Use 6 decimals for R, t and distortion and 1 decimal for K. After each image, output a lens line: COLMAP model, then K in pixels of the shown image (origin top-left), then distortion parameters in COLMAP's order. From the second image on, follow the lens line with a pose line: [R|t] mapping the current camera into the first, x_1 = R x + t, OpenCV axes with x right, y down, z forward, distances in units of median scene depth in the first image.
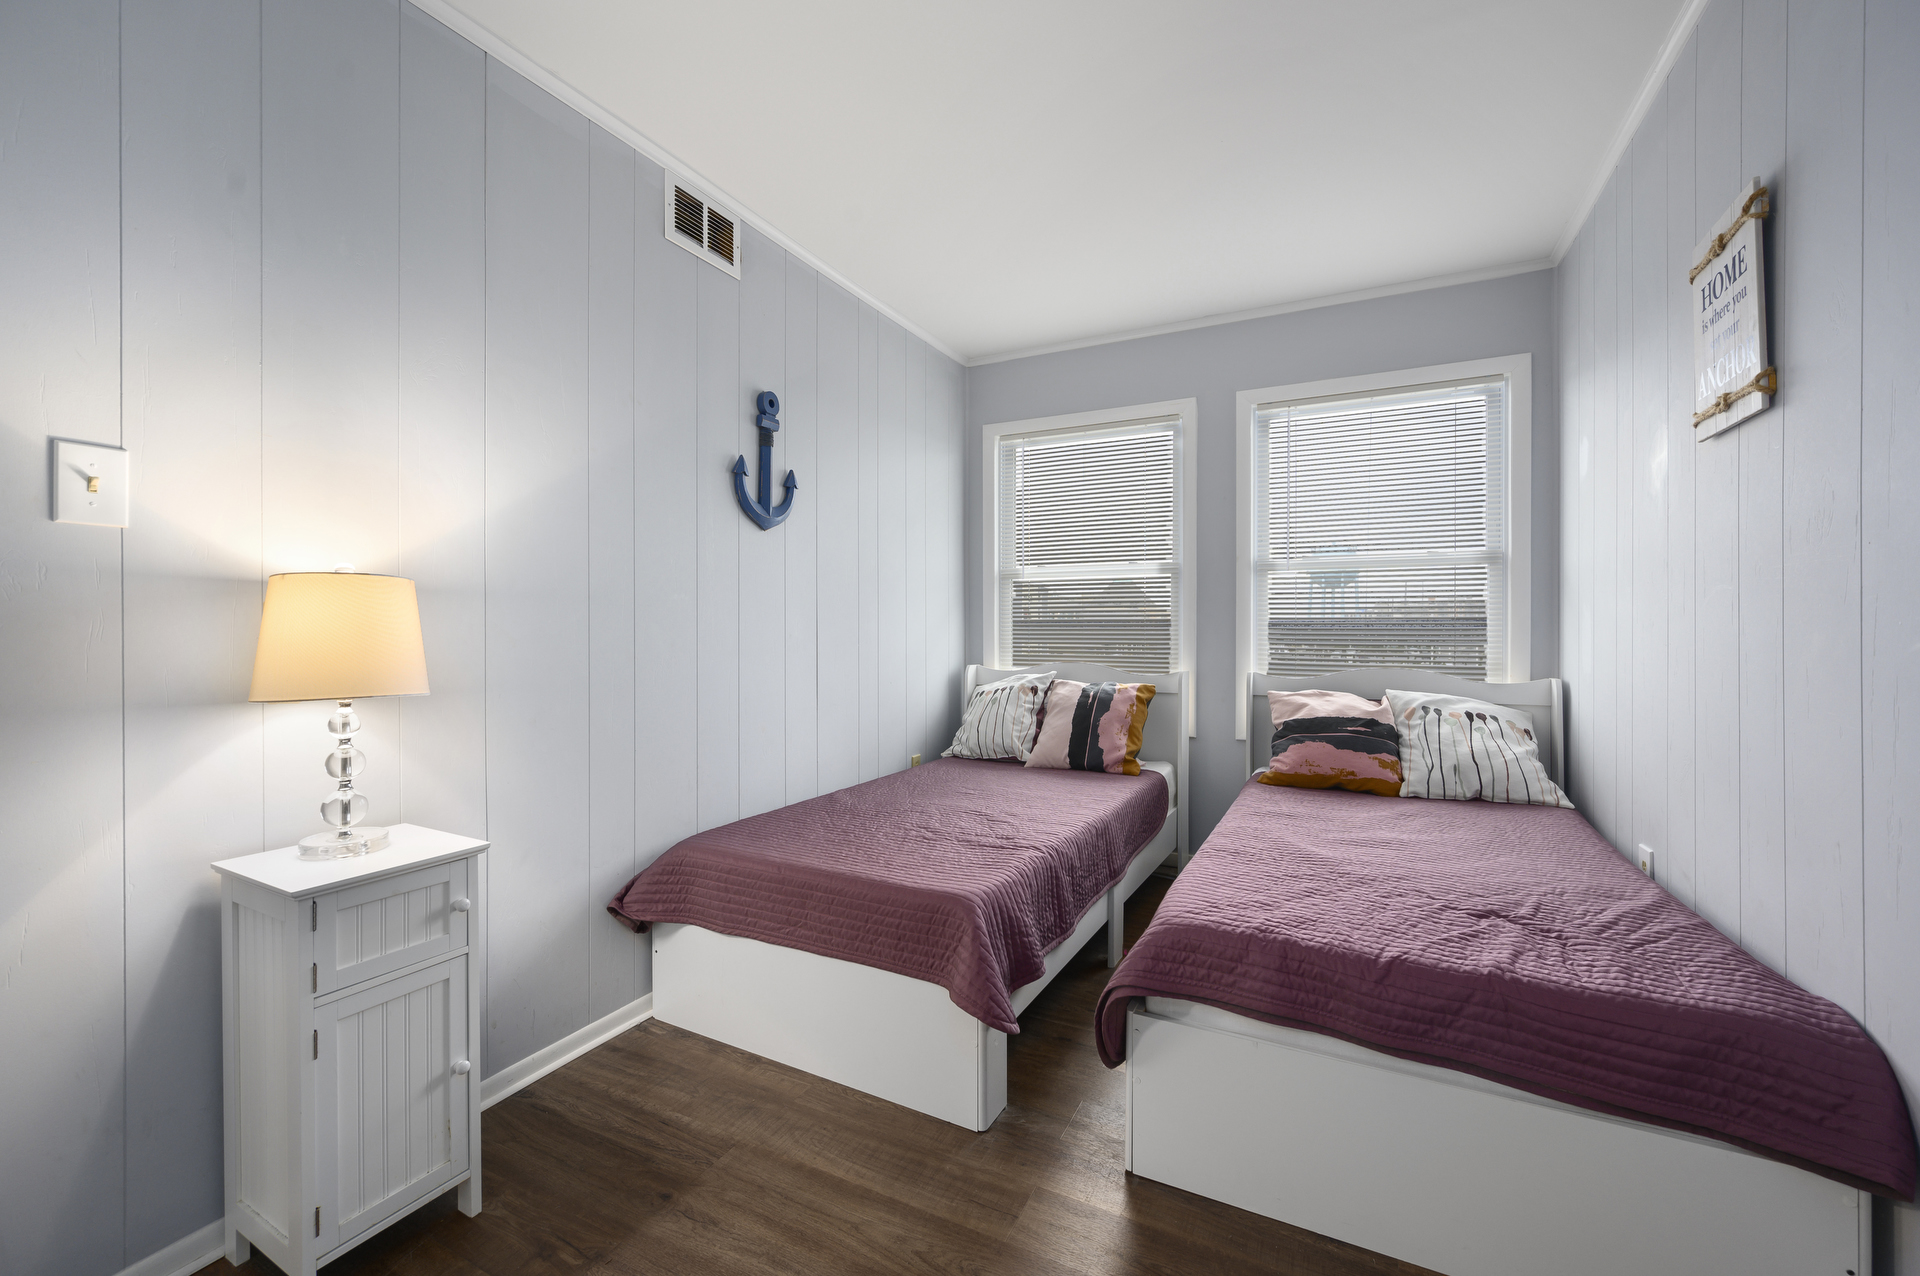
lens RADIAL K [[762.5, 0, 965.4], [0, 762.5, 631.7], [0, 0, 1]] dist [-0.002030, 0.000079]
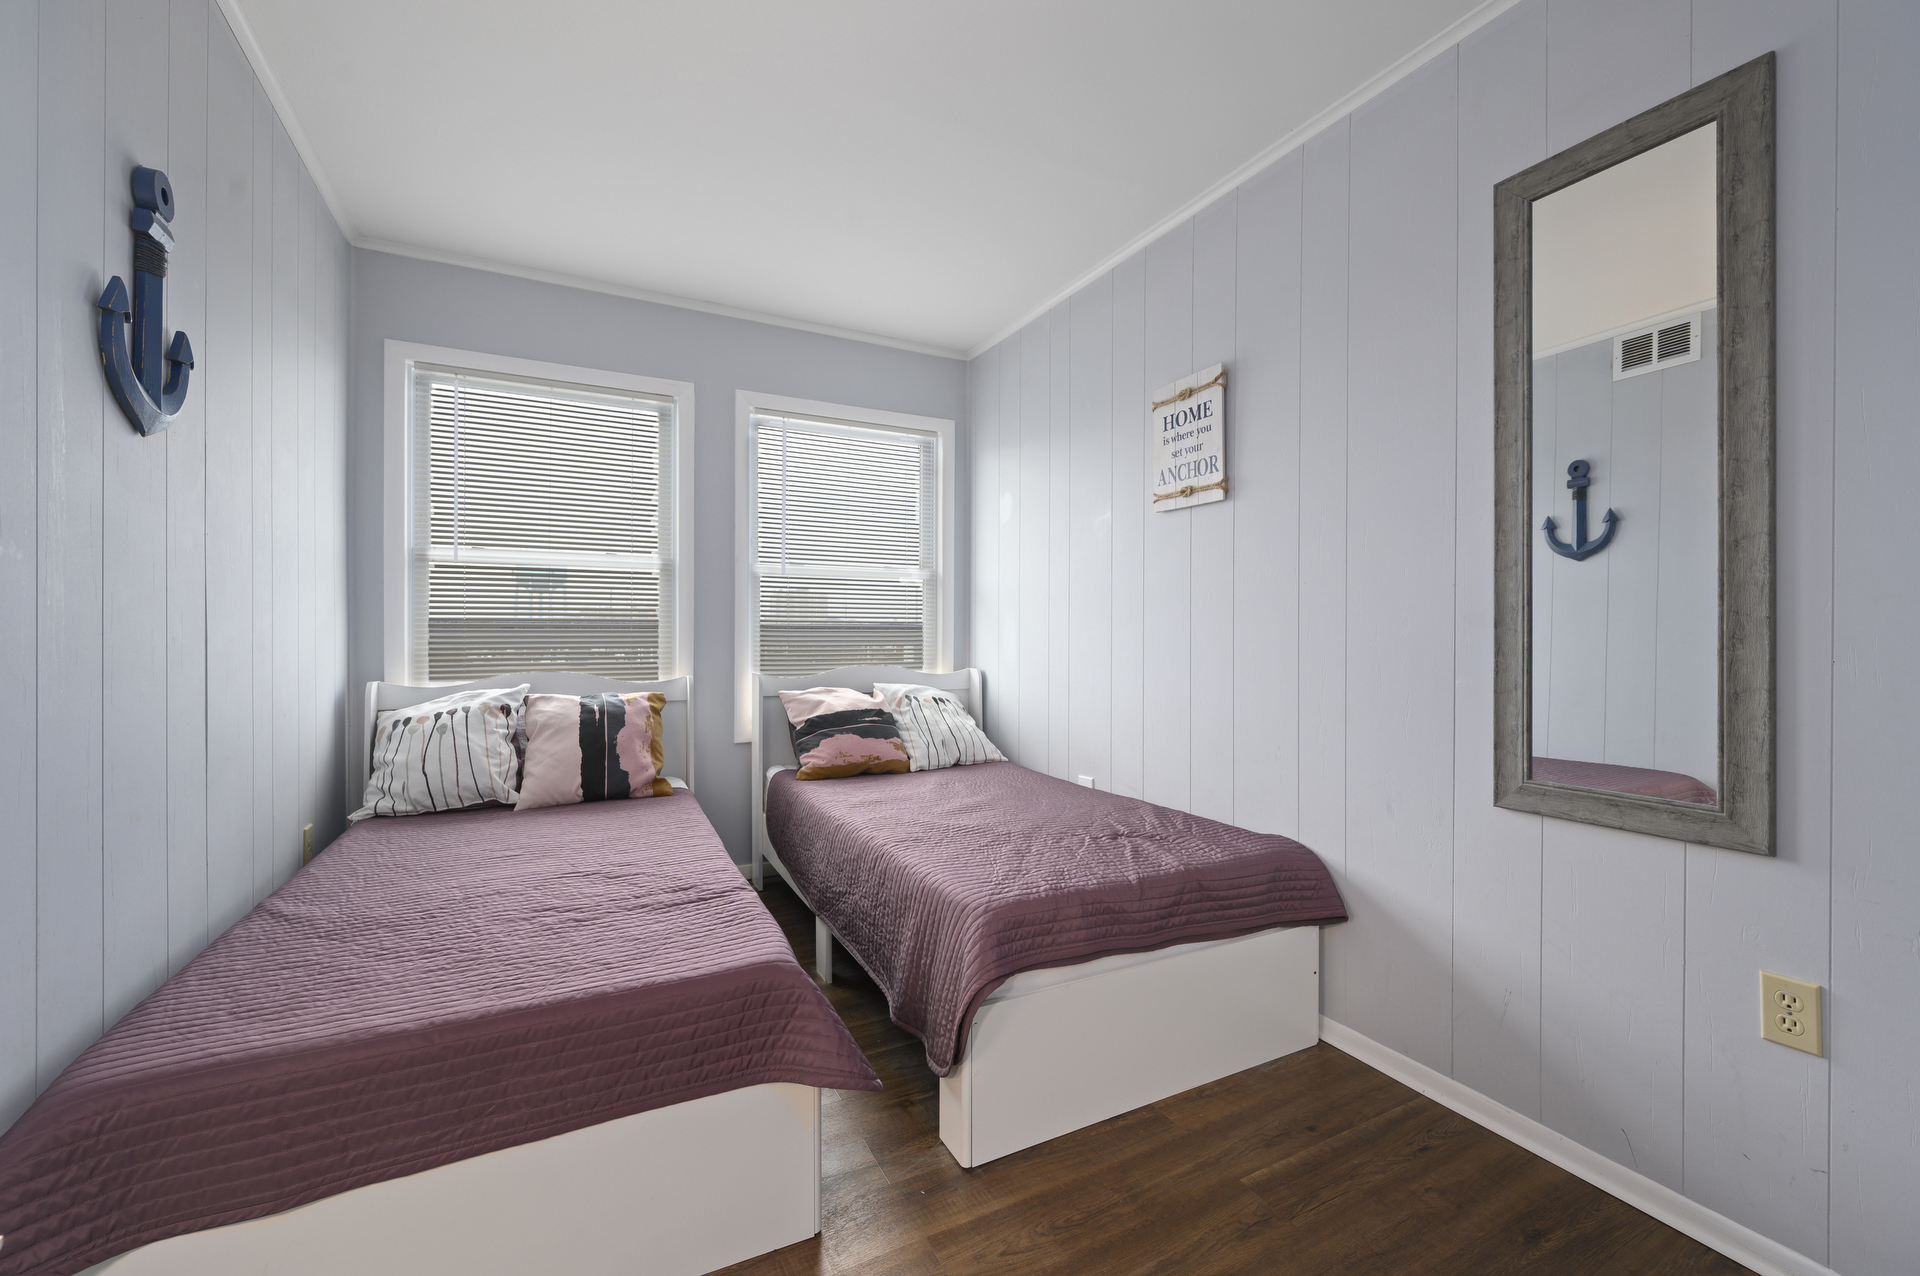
lens RADIAL K [[762.5, 0, 961.9], [0, 762.5, 637.3], [0, 0, 1]] dist [-0.002030, 0.000079]
pose [[0.589909, -0.003444, 0.807462, -0.313442], [0.002638, 0.999994, 0.002339, 0.003899], [-0.807465, 0.000750, 0.589915, 0.217883]]
